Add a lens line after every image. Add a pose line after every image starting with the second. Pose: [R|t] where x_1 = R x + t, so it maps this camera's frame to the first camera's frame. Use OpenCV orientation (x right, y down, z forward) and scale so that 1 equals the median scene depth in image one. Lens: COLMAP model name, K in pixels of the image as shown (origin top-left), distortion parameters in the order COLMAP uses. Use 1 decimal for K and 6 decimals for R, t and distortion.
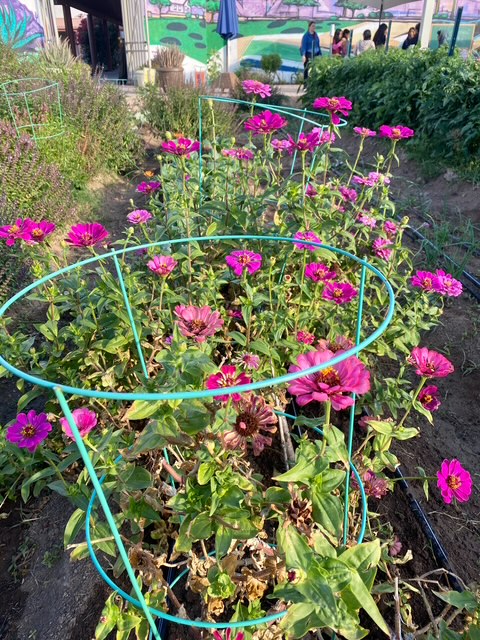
lens RADIAL K [[485.4, 0, 239.1], [0, 485.4, 320.3], [0, 0, 1]] dist [0.004131, -0.013905]
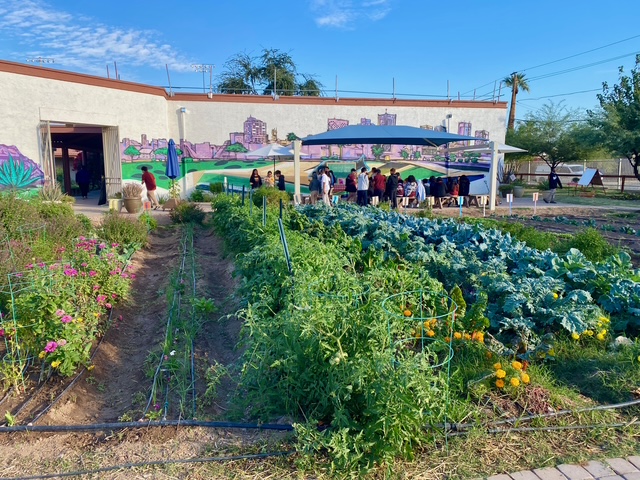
lens RADIAL K [[485.4, 0, 322.9], [0, 485.4, 241.0], [0, 0, 1]] dist [0.004131, -0.013905]
pose [[0.984637, -0.027169, 0.172488, 0.122439], [0.083707, 0.940363, -0.329712, 0.106904], [-0.153243, 0.339085, 0.928191, -0.305901]]
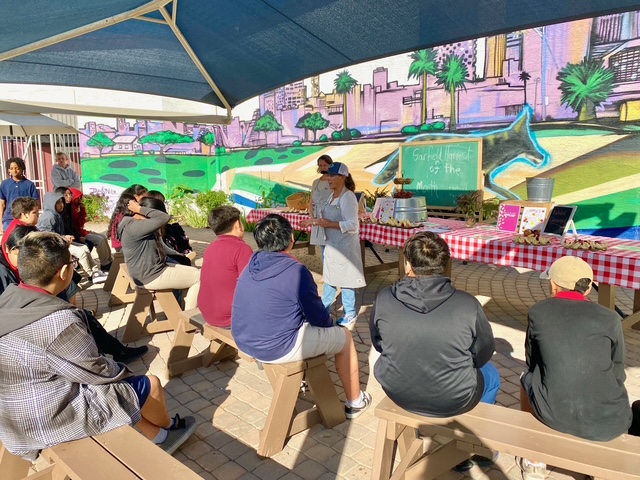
lens RADIAL K [[485.4, 0, 320.1], [0, 485.4, 239.5], [0, 0, 1]] dist [0.004131, -0.013905]
pose [[0.591261, 0.108487, -0.799150, 0.774139], [-0.371578, 0.916114, -0.150551, -0.420312], [0.715779, 0.385961, 0.581974, 0.697232]]
